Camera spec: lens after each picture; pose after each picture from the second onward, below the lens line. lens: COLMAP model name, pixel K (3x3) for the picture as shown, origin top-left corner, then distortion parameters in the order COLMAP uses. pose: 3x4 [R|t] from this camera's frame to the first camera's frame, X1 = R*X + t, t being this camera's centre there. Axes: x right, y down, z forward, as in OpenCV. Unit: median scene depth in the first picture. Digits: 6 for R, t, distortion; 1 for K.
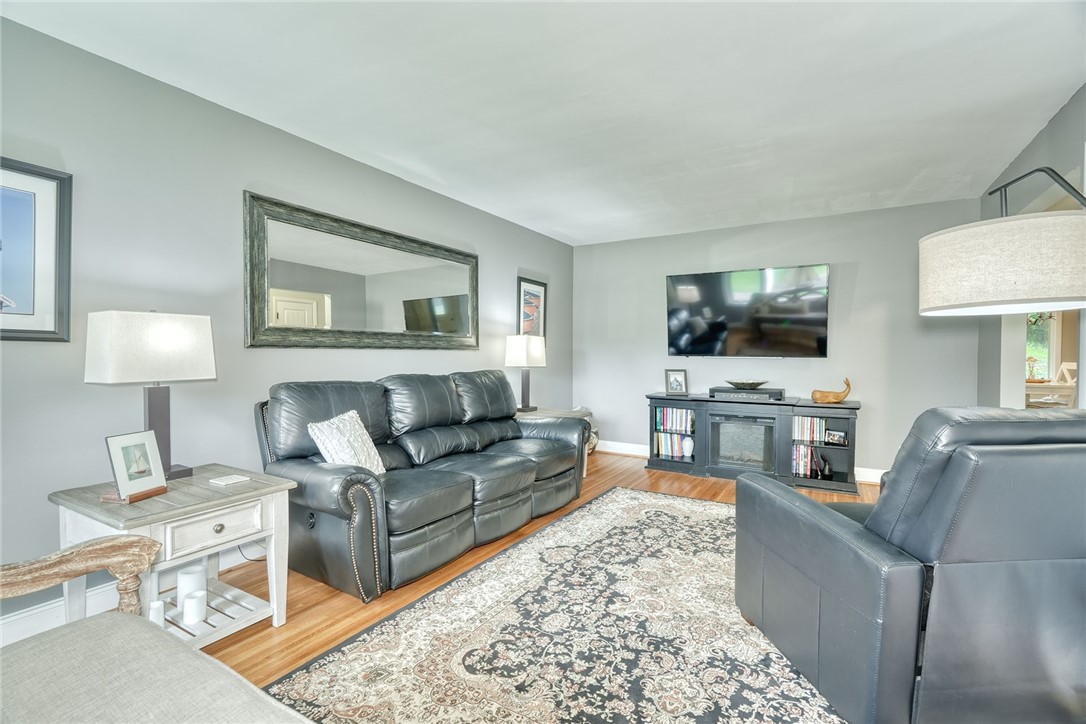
lens RADIAL K [[494.6, 0, 539.1], [0, 494.6, 359.1], [0, 0, 1]] dist [-0.003584, 0.000464]
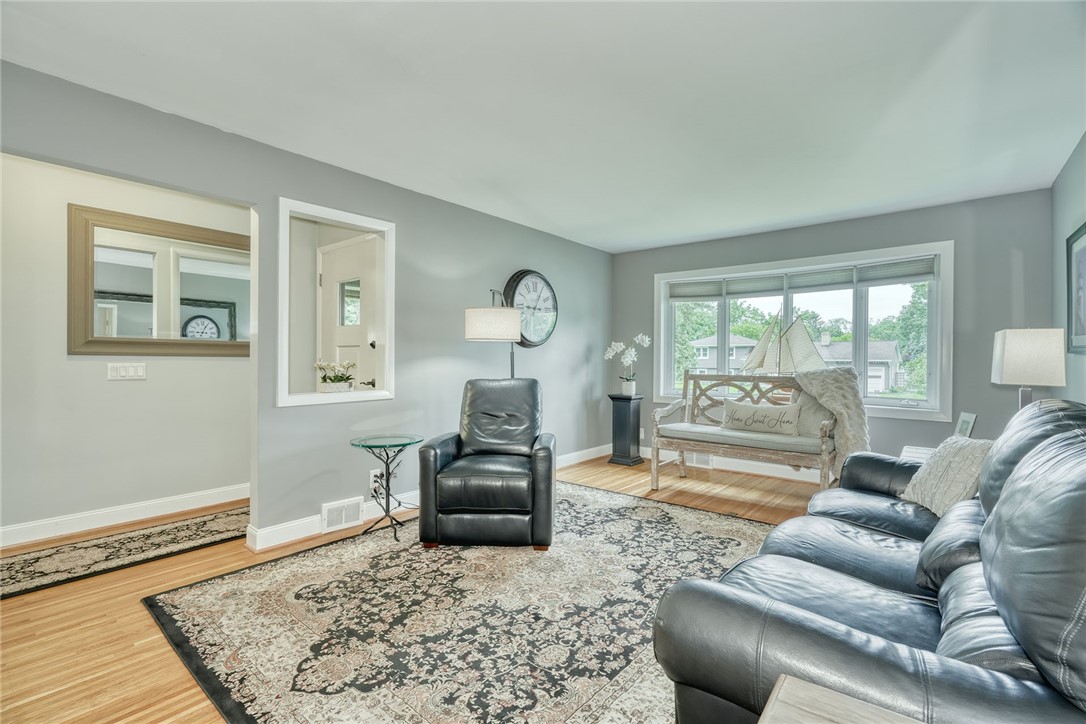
lens RADIAL K [[494.6, 0, 546.5], [0, 494.6, 356.5], [0, 0, 1]] dist [-0.003584, 0.000464]
pose [[-0.990846, -0.005943, 0.134865, 0.177955], [-0.005590, 0.999980, 0.002992, -0.015867], [-0.134880, 0.002211, -0.990860, 1.794296]]
